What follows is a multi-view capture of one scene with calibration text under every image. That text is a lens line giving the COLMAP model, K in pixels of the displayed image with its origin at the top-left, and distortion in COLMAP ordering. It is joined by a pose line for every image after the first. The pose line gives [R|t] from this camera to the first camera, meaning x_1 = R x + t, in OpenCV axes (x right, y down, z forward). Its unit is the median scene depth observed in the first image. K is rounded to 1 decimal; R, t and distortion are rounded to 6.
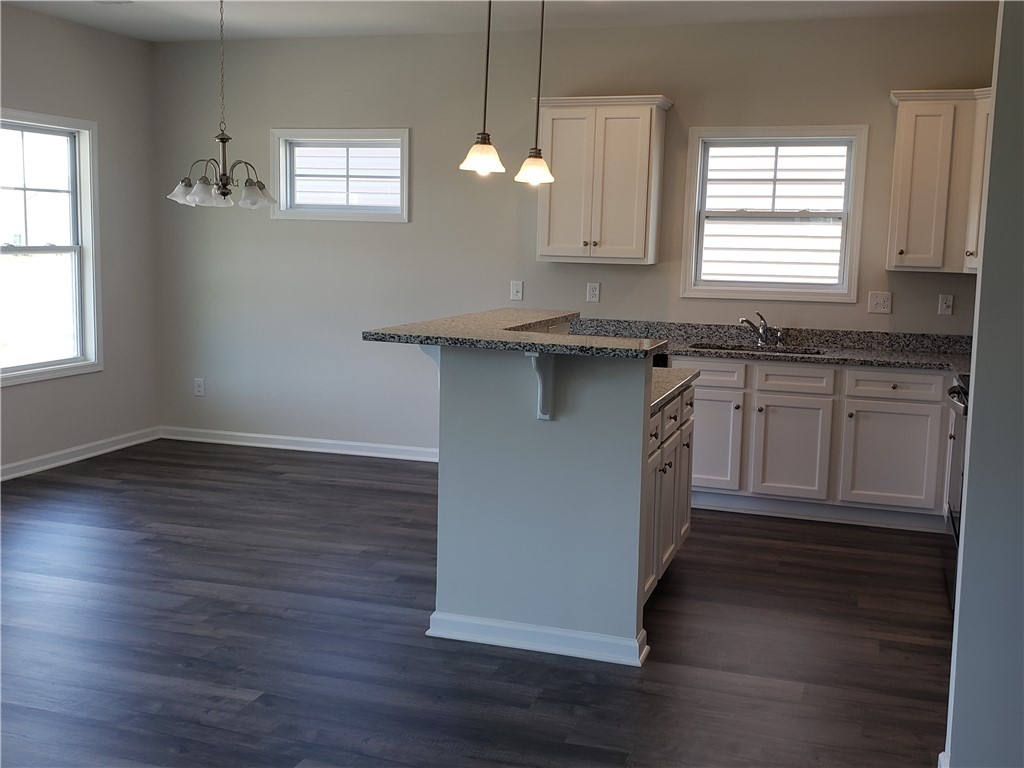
lens RADIAL K [[1086.2, 0, 510.9], [0, 1086.2, 378.9], [0, 0, 1]] dist [0.229214, -0.705501]
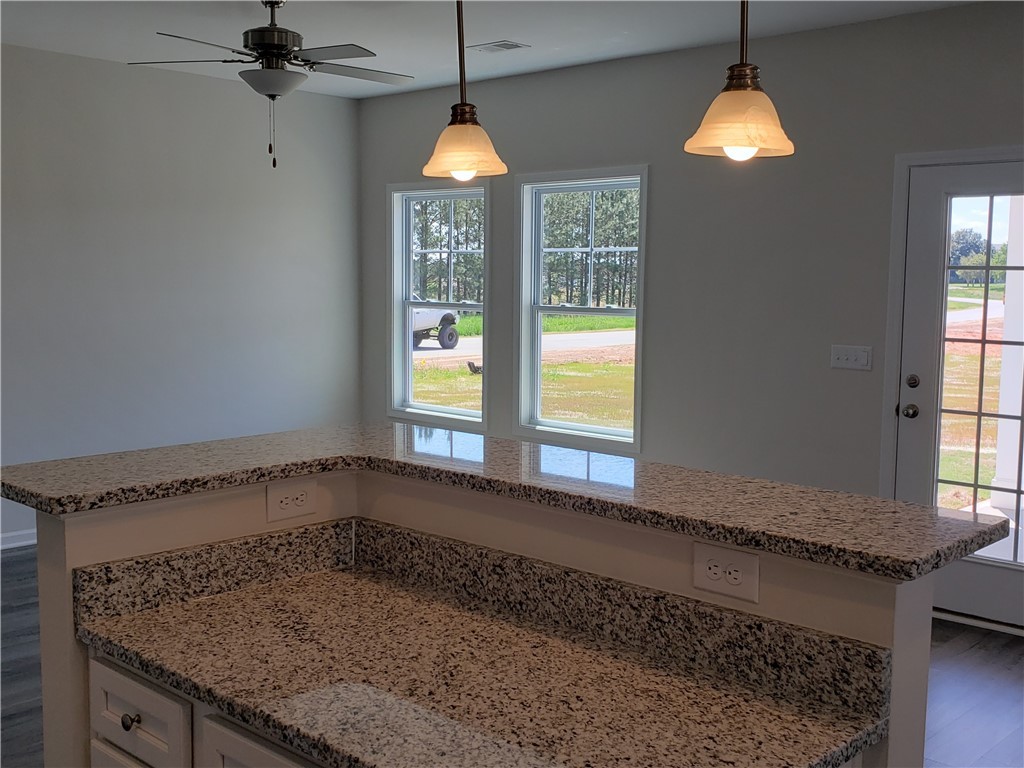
lens RADIAL K [[1086.2, 0, 510.9], [0, 1086.2, 378.9], [0, 0, 1]] dist [0.229214, -0.705501]
pose [[-0.424381, 0.054898, -0.903818, 0.312176], [-0.138854, 0.982409, 0.124870, -0.110332], [0.894774, 0.178492, -0.409293, 0.858340]]
